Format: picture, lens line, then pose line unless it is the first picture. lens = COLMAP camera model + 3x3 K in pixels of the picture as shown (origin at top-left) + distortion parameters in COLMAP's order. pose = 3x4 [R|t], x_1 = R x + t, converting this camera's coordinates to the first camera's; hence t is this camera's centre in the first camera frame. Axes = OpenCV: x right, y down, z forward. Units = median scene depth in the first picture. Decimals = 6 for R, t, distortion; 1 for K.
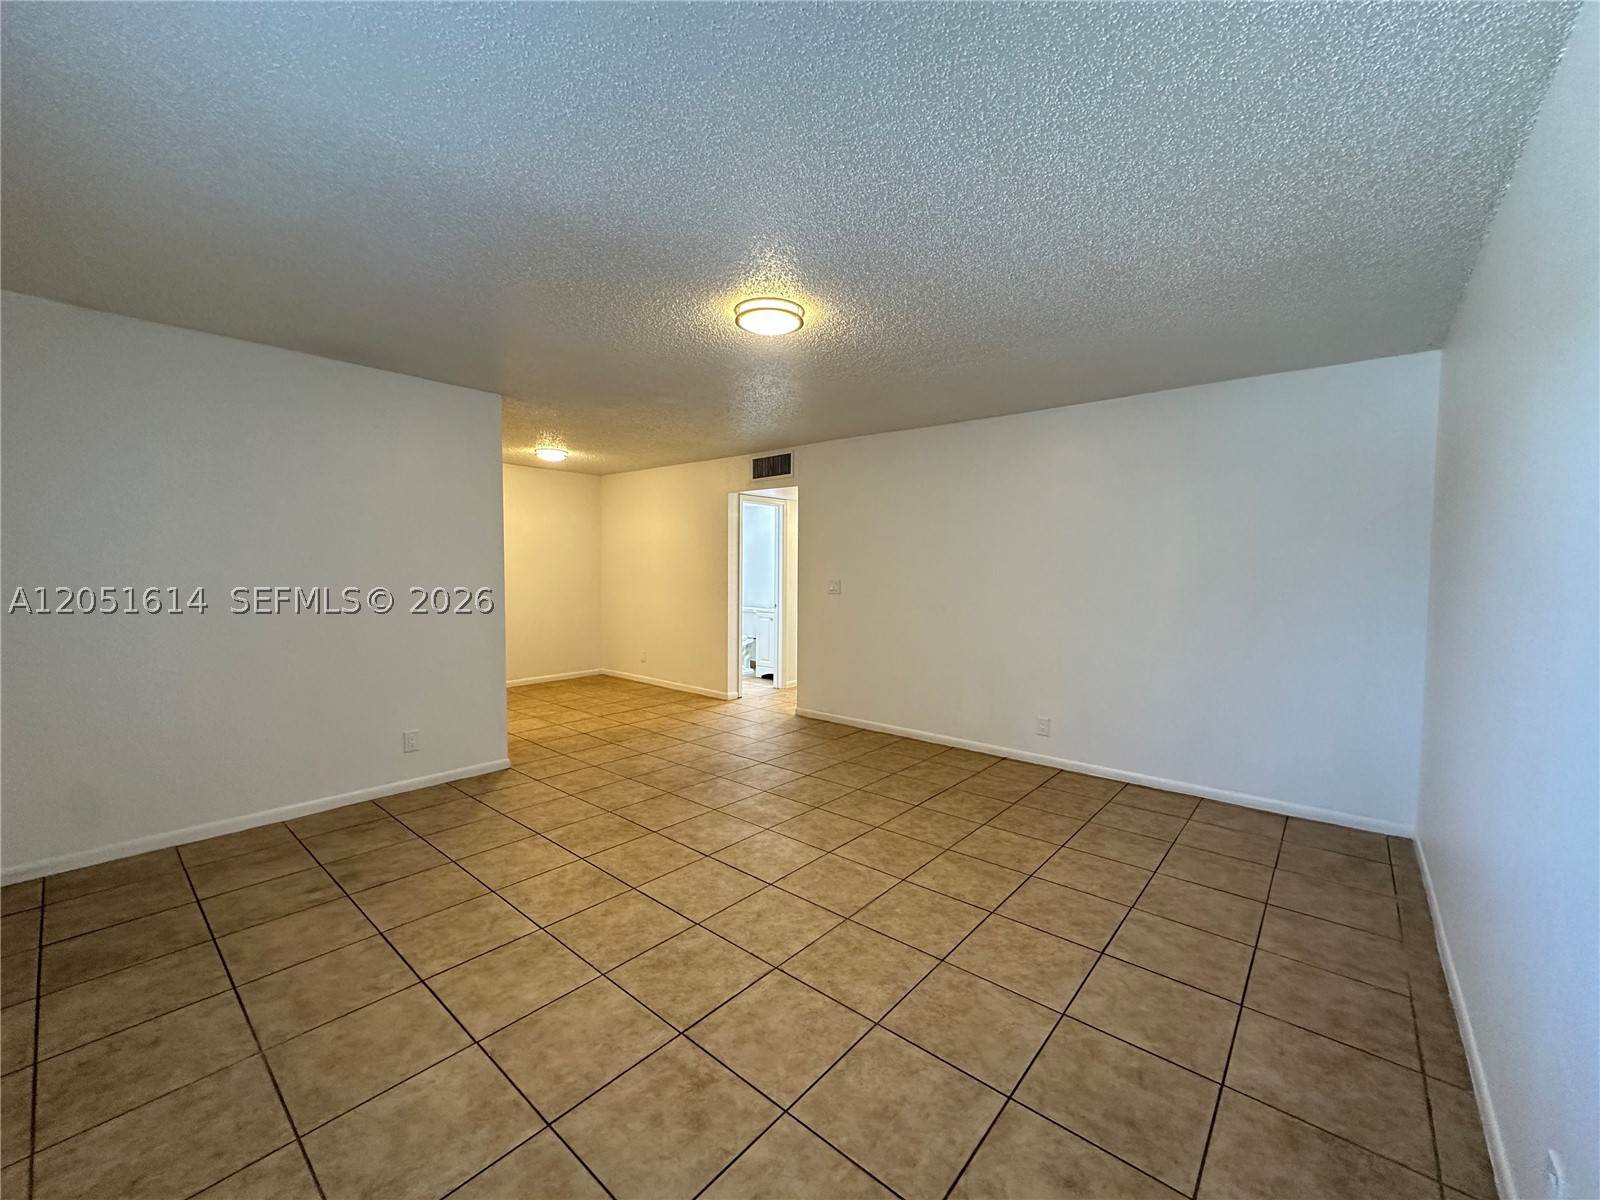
lens RADIAL K [[640.4, 0, 801.1], [0, 640.4, 599.4], [0, 0, 1]] dist [-0.004334, 0.000562]
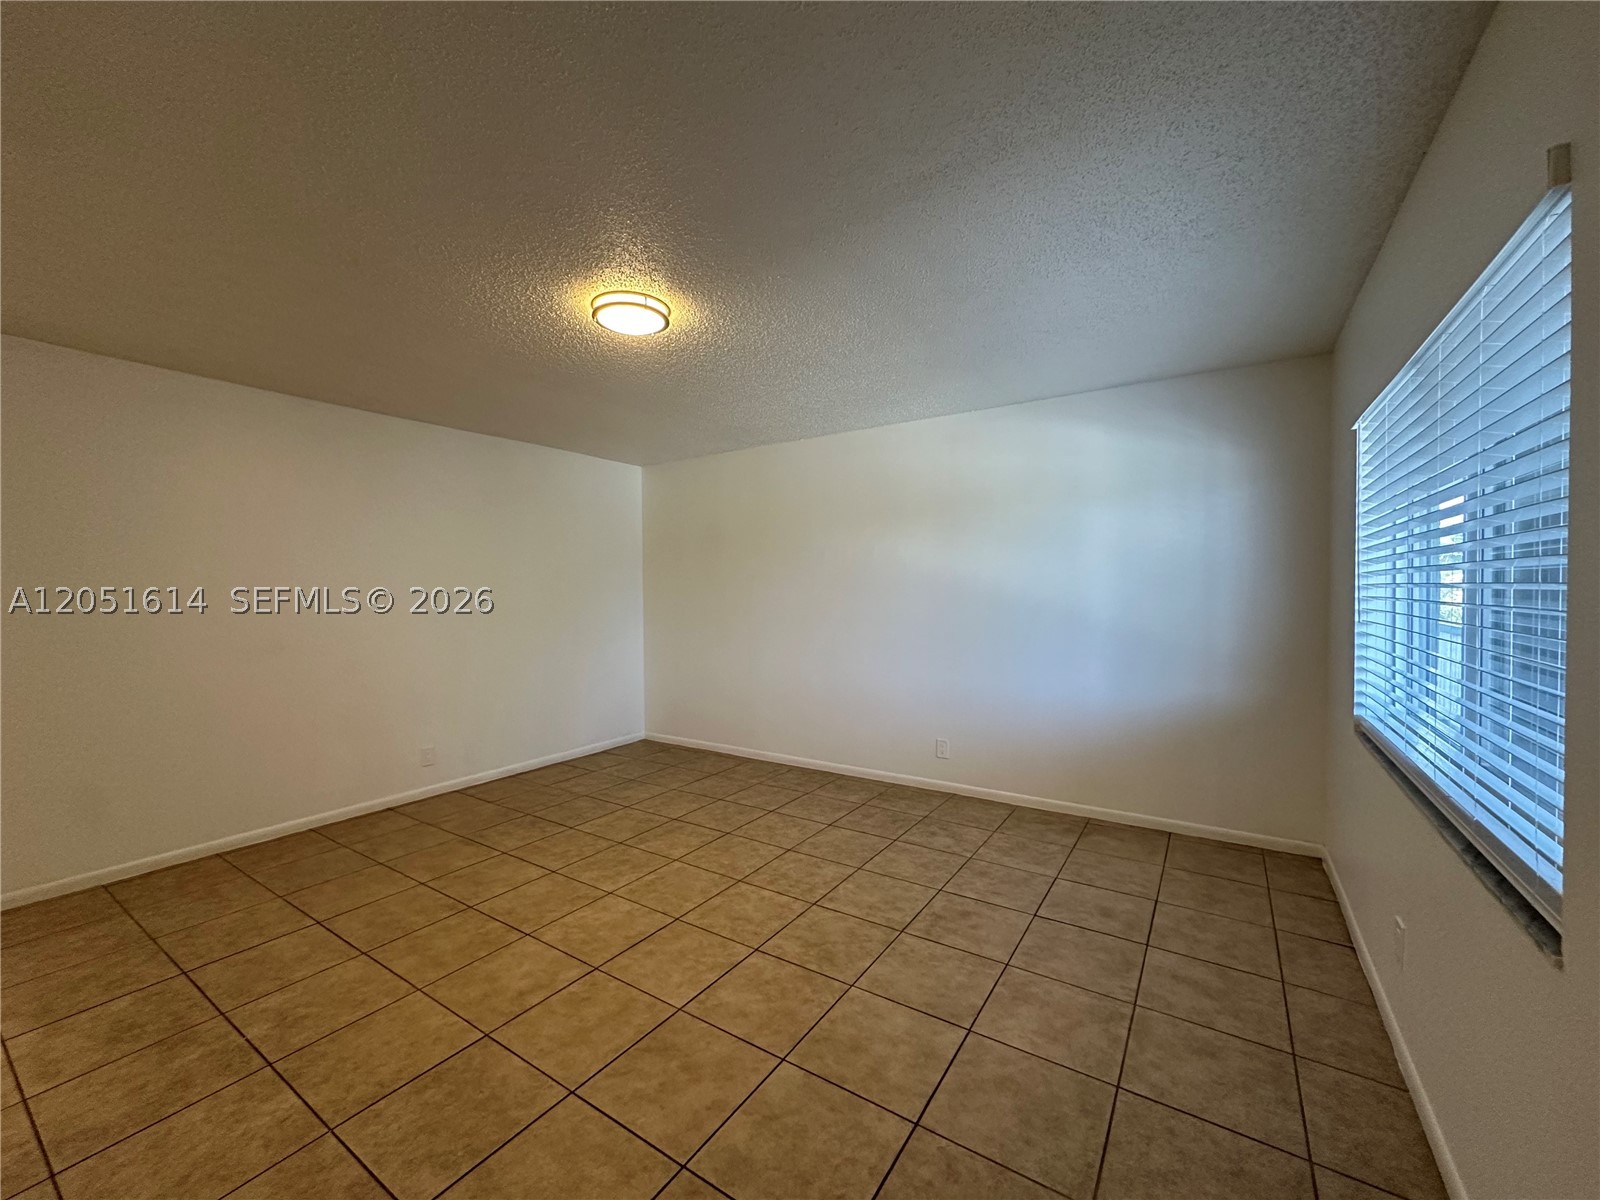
lens RADIAL K [[640.4, 0, 797.6], [0, 640.4, 600.0], [0, 0, 1]] dist [-0.004334, 0.000562]
pose [[-0.122358, -0.026036, 0.992144, -0.832033], [0.056032, 0.997880, 0.033097, -0.043112], [-0.990903, 0.059641, -0.120640, 0.752044]]
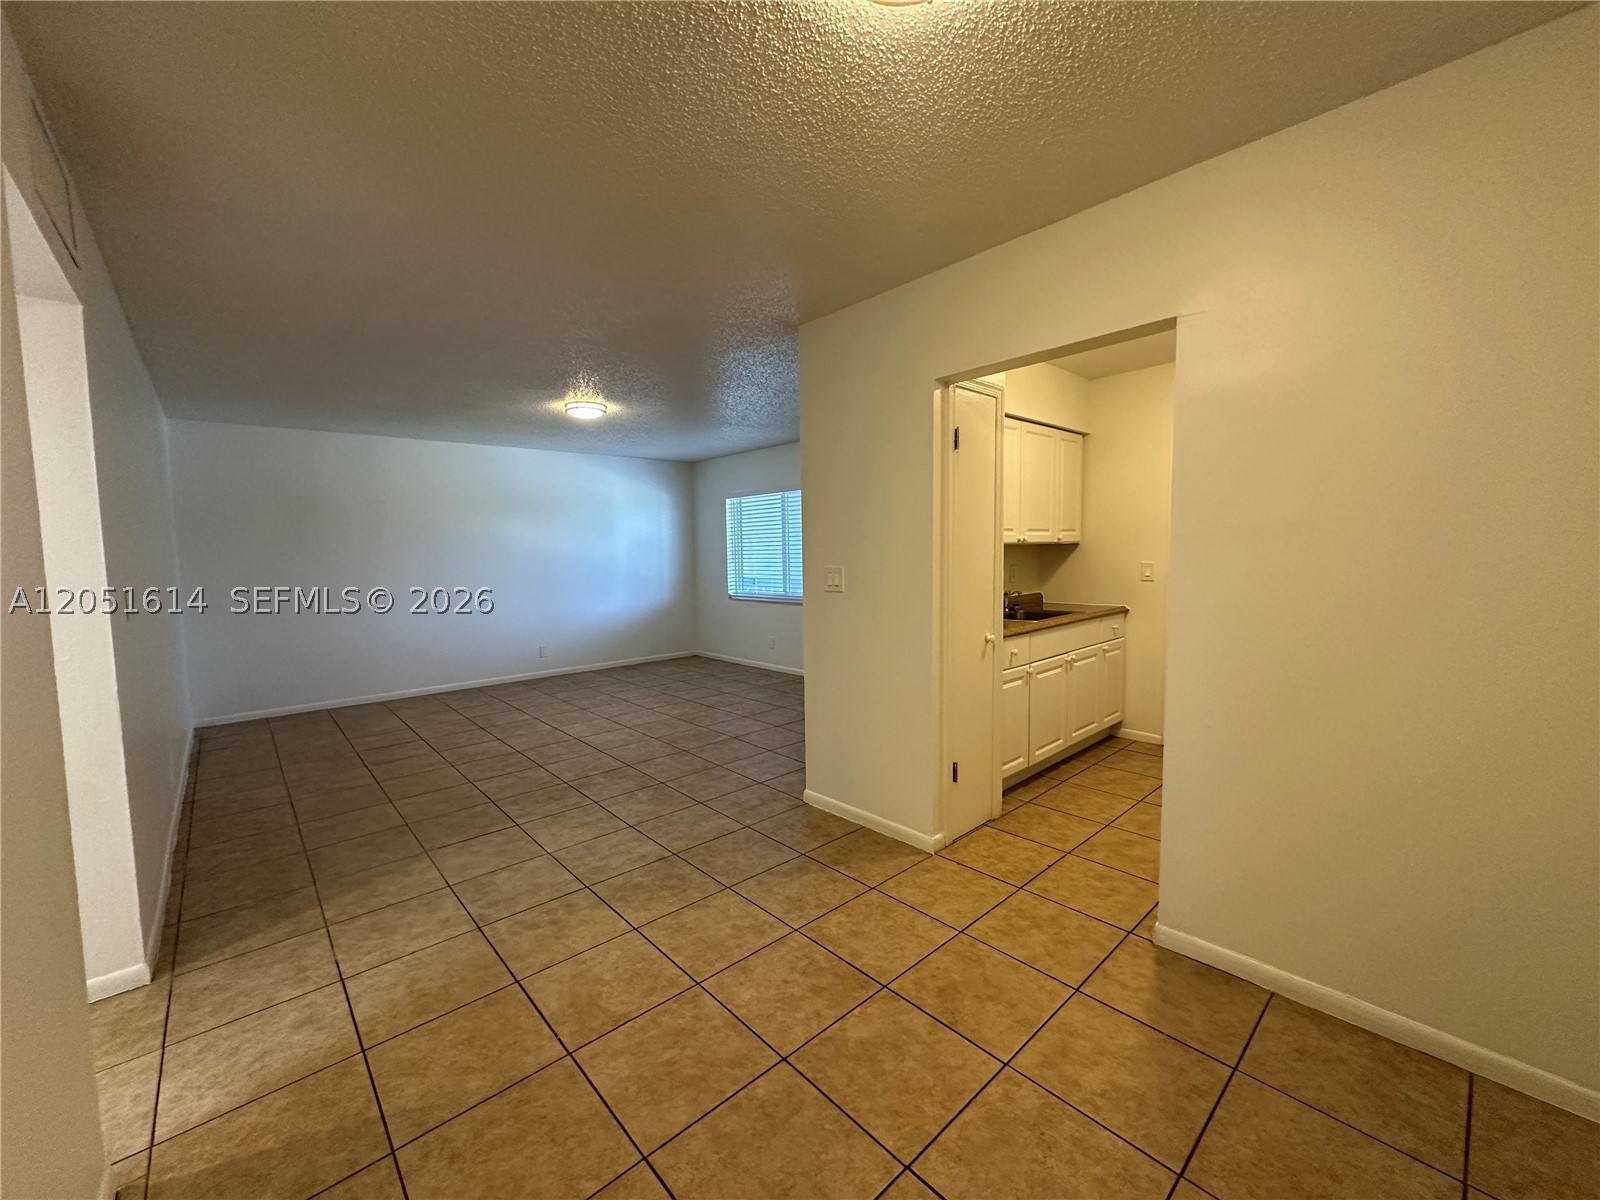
lens RADIAL K [[640.4, 0, 811.2], [0, 640.4, 588.9], [0, 0, 1]] dist [-0.004334, 0.000562]
pose [[-0.993593, 0.004481, 0.112930, -0.725722], [0.017086, 0.993686, 0.110891, -0.114692], [-0.111720, 0.112110, -0.987396, 2.293798]]
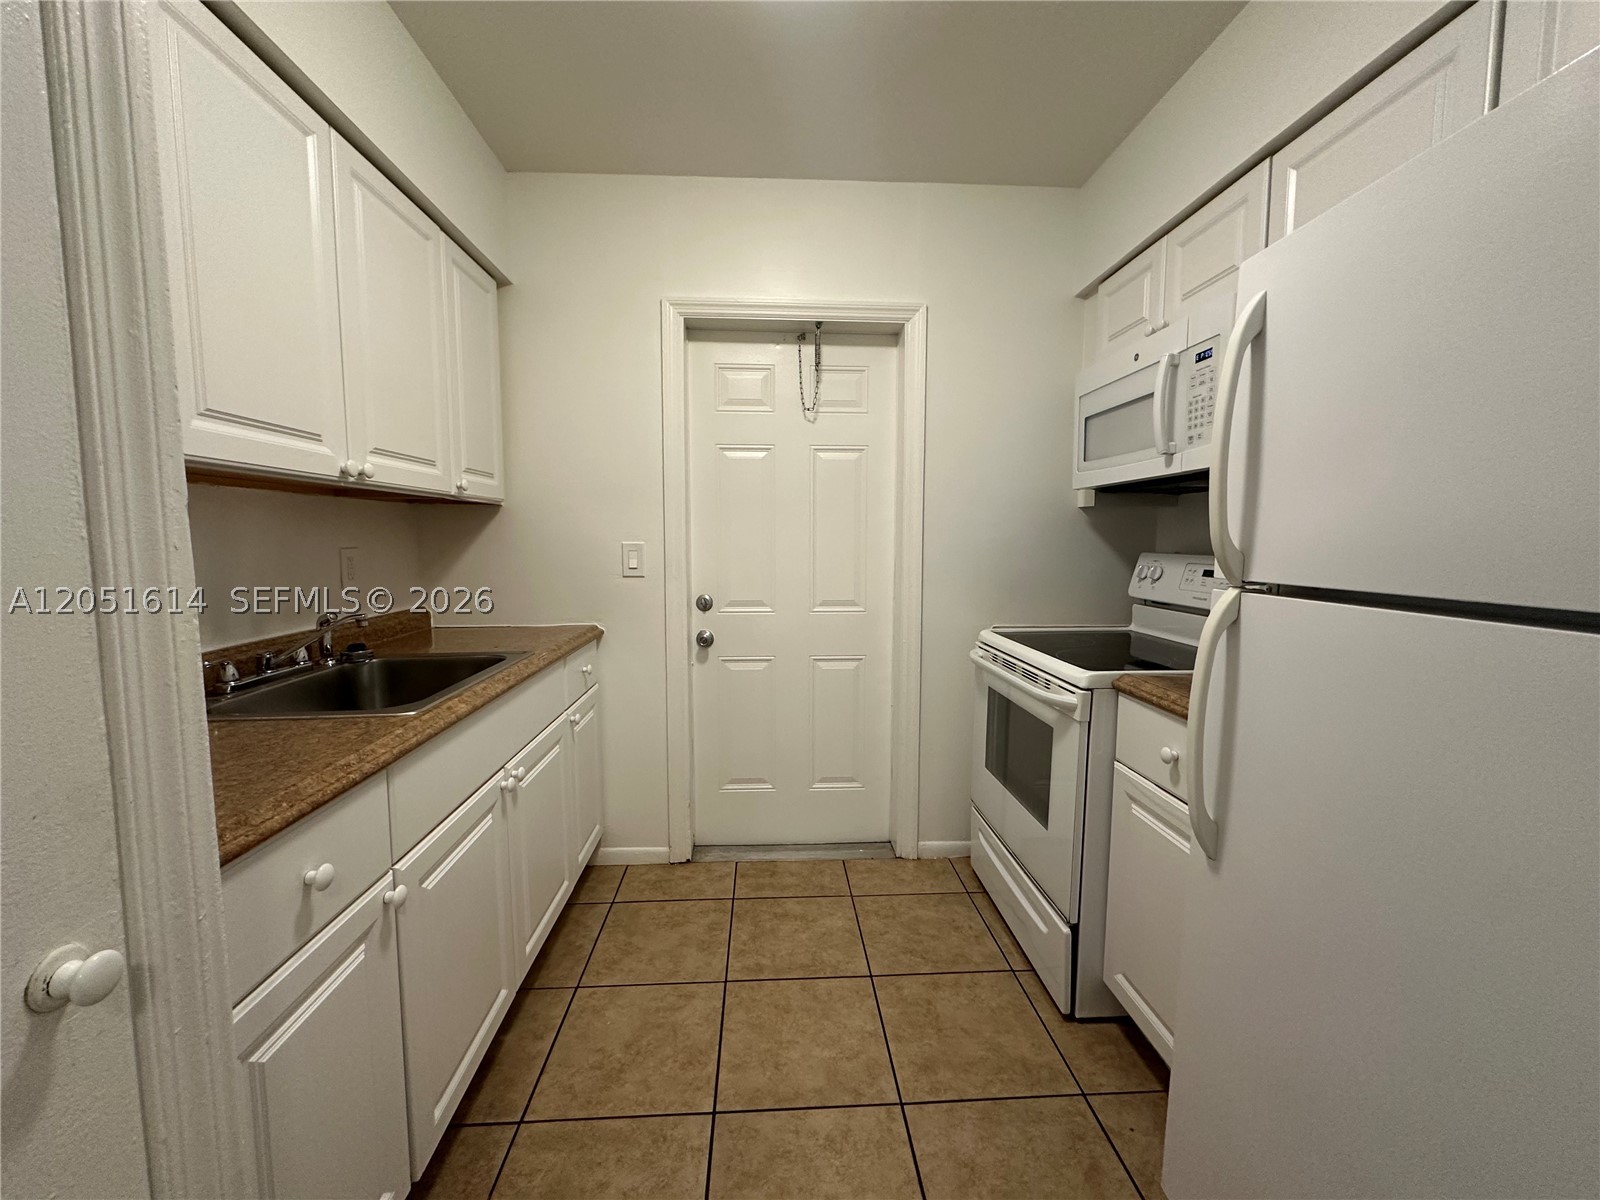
lens RADIAL K [[640.4, 0, 801.7], [0, 640.4, 601.1], [0, 0, 1]] dist [-0.004334, 0.000562]
pose [[-0.722589, 0.060027, -0.688666, -0.899164], [-0.040274, 0.990875, 0.128627, -0.047918], [0.690103, 0.120680, -0.713578, 1.578294]]
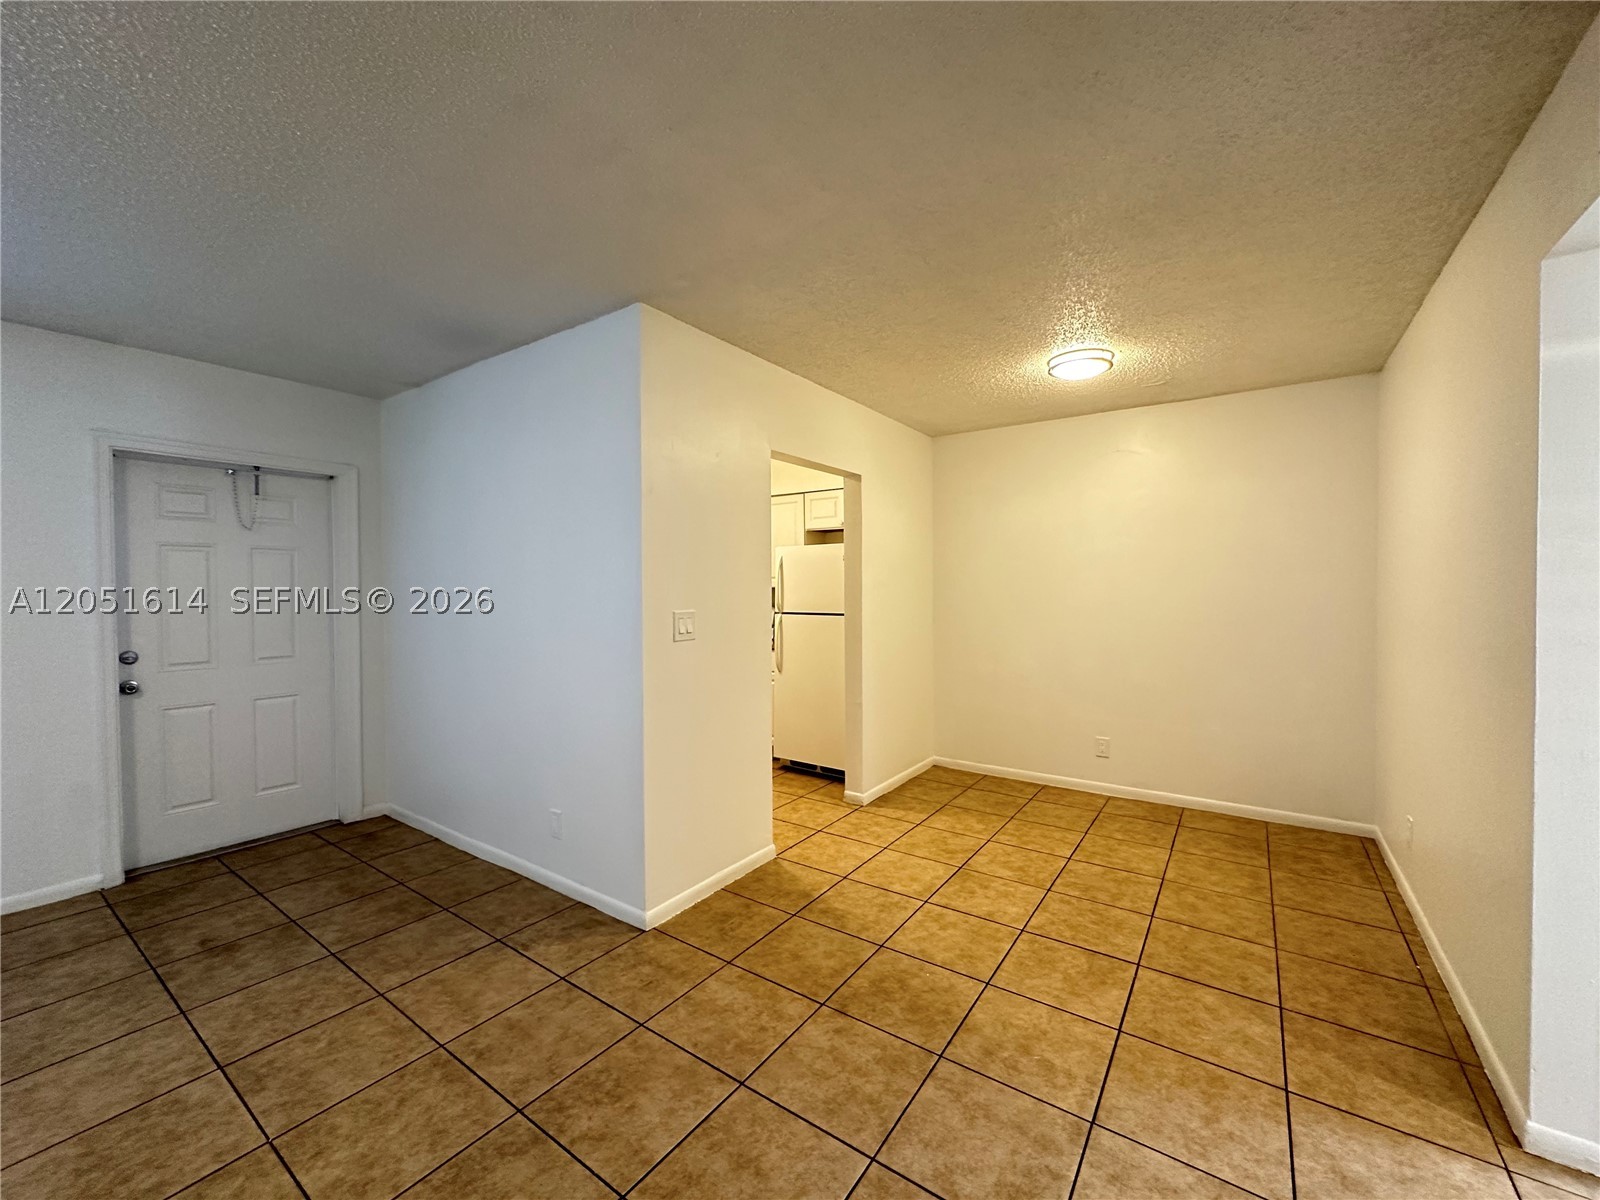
lens RADIAL K [[640.4, 0, 791.4], [0, 640.4, 593.0], [0, 0, 1]] dist [-0.004334, 0.000562]
pose [[0.089411, 0.001238, -0.995994, 0.183389], [-0.044506, 0.999005, -0.002753, -0.066378], [0.995000, 0.044574, 0.089377, 1.392085]]
